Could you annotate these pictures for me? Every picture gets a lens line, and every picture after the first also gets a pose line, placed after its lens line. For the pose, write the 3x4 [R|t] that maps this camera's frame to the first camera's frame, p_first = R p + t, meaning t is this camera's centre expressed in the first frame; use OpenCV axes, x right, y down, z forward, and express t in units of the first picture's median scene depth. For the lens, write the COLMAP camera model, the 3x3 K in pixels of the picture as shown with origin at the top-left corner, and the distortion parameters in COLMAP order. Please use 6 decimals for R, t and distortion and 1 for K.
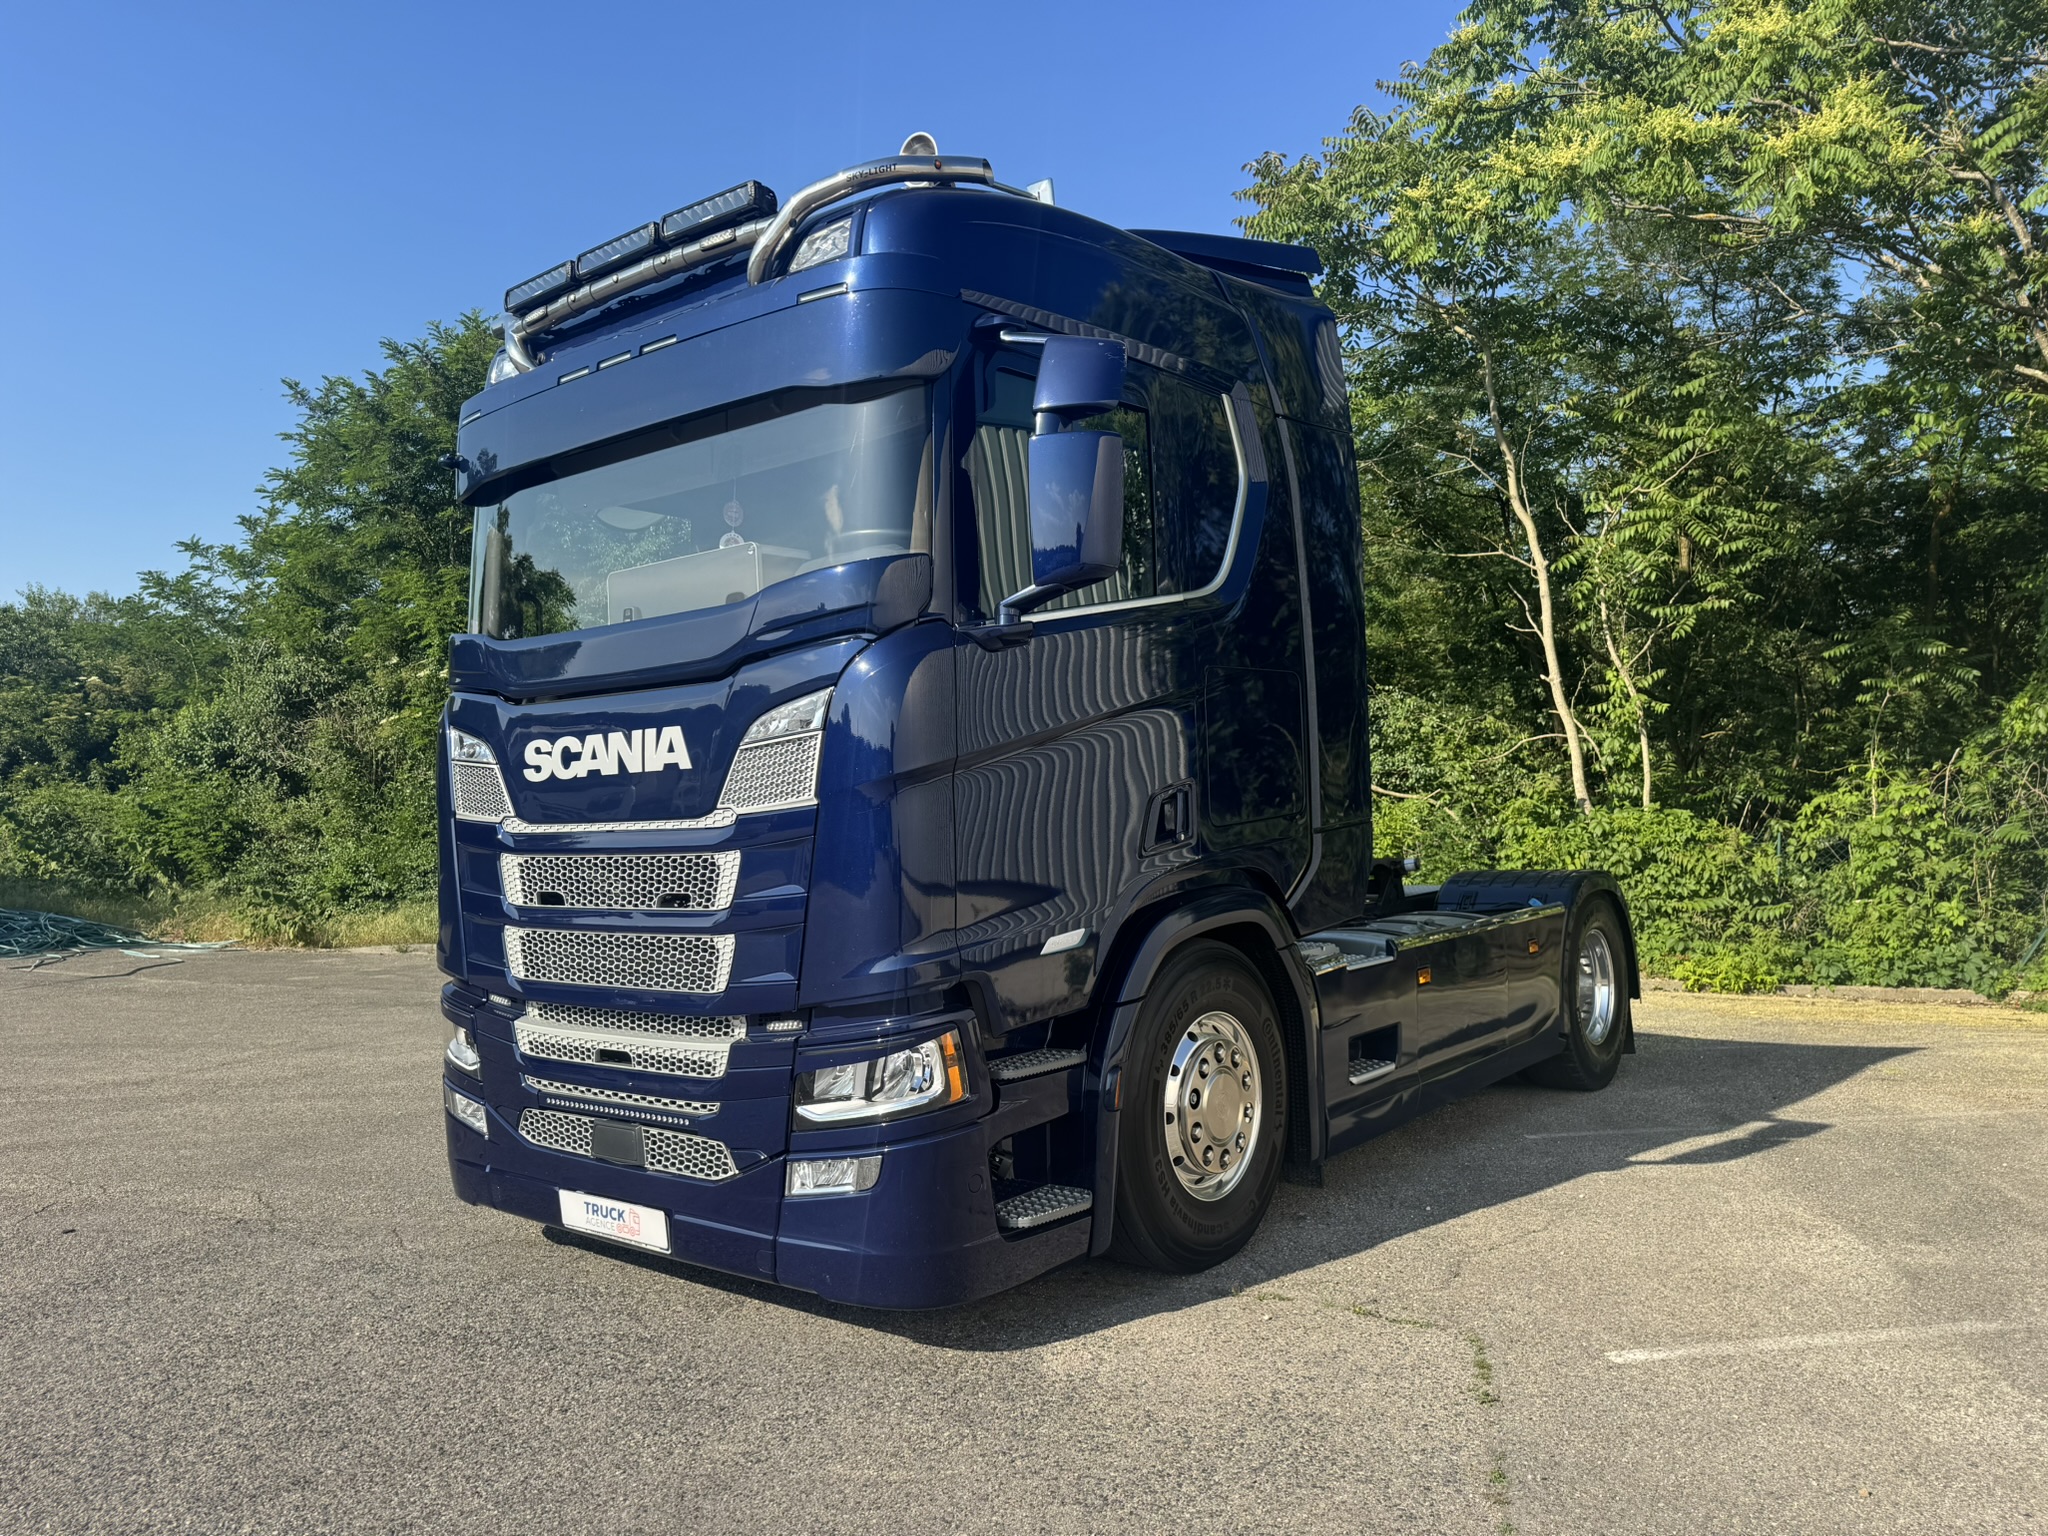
lens RADIAL K [[1506.6, 0, 1099.6], [0, 1506.6, 765.4], [0, 0, 1]] dist [0.030085, -0.055276]
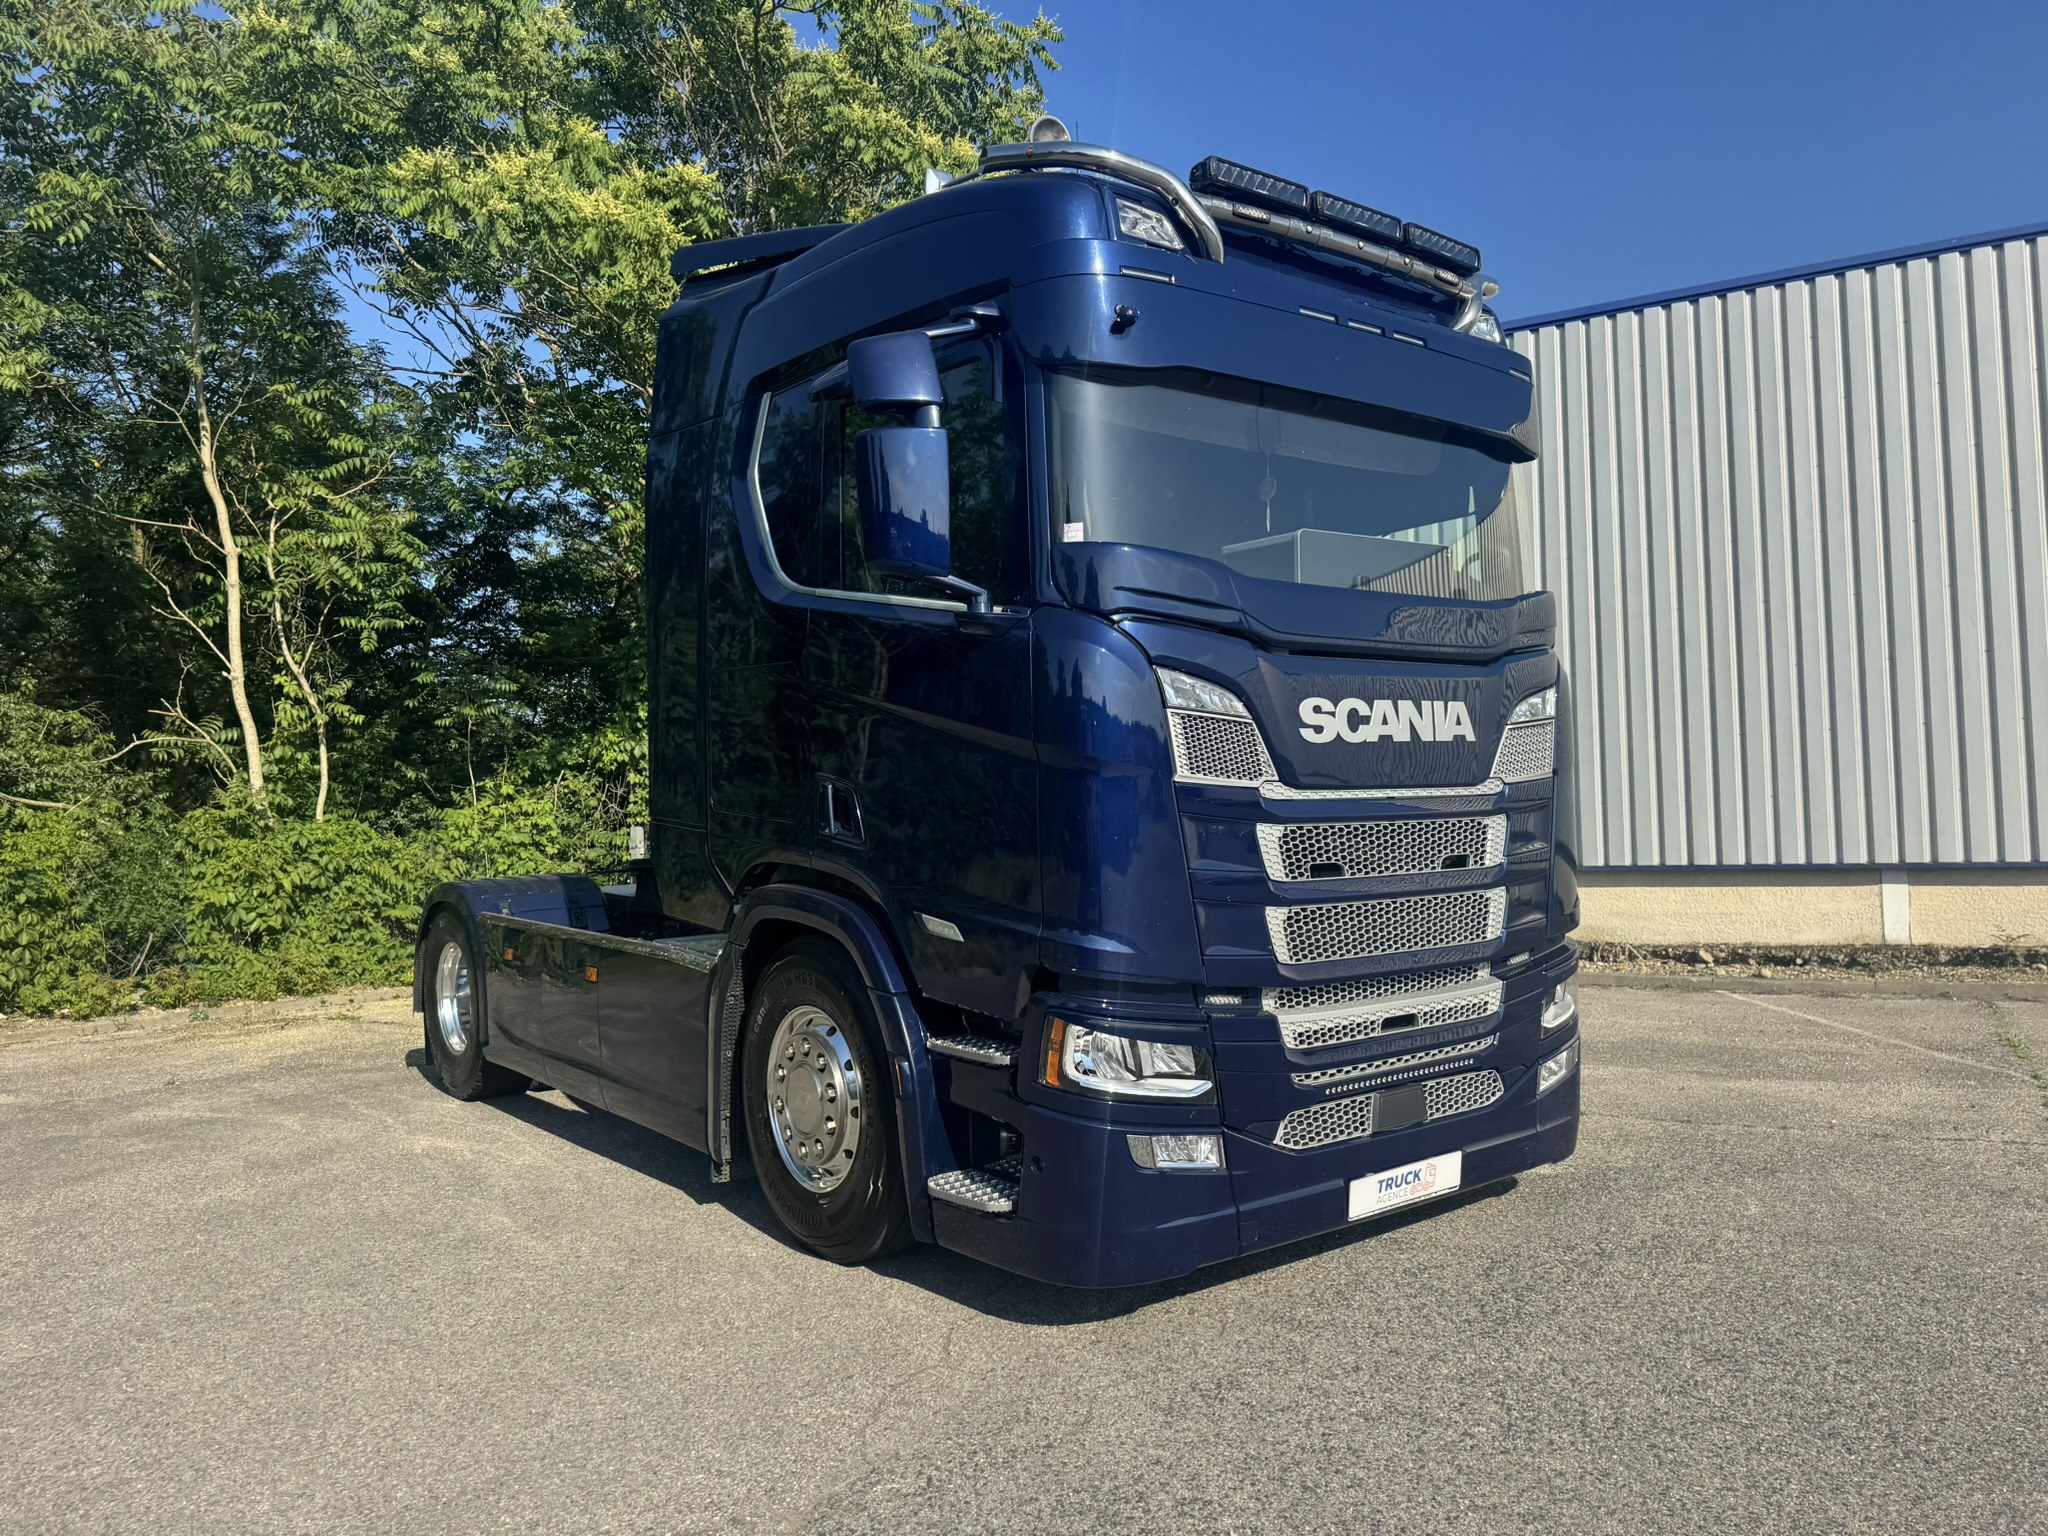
lens RADIAL K [[1445.1, 0, 1024.0], [0, 1445.1, 768.0], [0, 0, 1]] dist [0.000113, -0.027878]
pose [[0.271055, 0.040447, 0.961714, -0.580923], [-0.019814, 0.999140, -0.036436, 0.028168], [-0.962360, -0.009179, 0.271623, 0.432433]]
